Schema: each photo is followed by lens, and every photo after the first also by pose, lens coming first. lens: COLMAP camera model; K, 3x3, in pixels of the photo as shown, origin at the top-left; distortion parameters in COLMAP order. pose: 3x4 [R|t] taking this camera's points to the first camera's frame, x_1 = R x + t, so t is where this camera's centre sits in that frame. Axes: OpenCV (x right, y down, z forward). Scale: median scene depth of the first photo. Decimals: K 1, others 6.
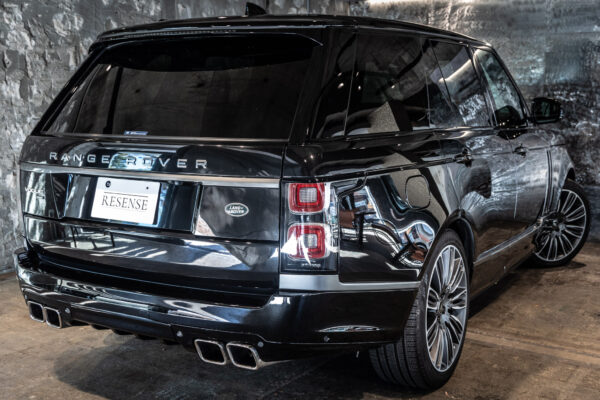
lens RADIAL K [[736.8, 0, 300.9], [0, 736.8, 198.0], [0, 0, 1]] dist [-0.014955, 0.000000]
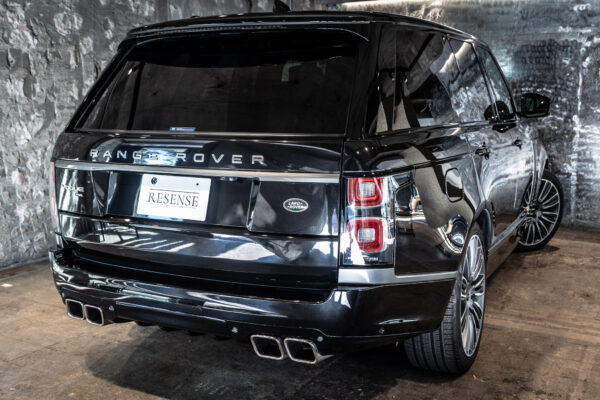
lens RADIAL K [[673.4, 0, 296.8], [0, 673.4, 198.9], [0, 0, 1]] dist [-0.016329, 0.000000]
pose [[0.997604, -0.014429, 0.067658, -0.107554], [0.013328, 0.999772, 0.016708, -0.005741], [-0.067883, -0.015766, 0.997569, 0.066414]]
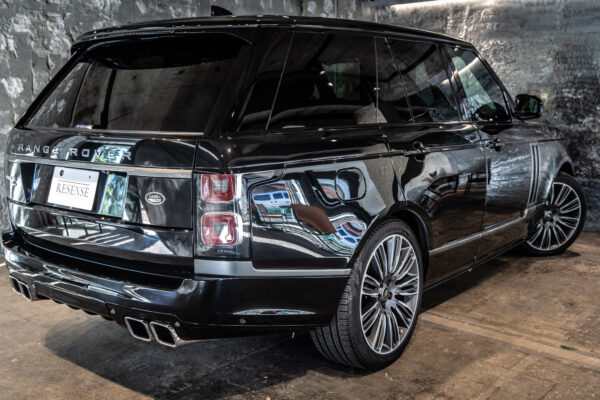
lens RADIAL K [[647.5, 0, 302.3], [0, 647.5, 204.8], [0, 0, 1]] dist [-0.017172, 0.000000]
pose [[0.992426, 0.017340, -0.121614, 0.175477], [-0.013714, 0.999438, 0.030584, -0.004755], [0.122076, -0.028685, 0.992106, 0.067091]]
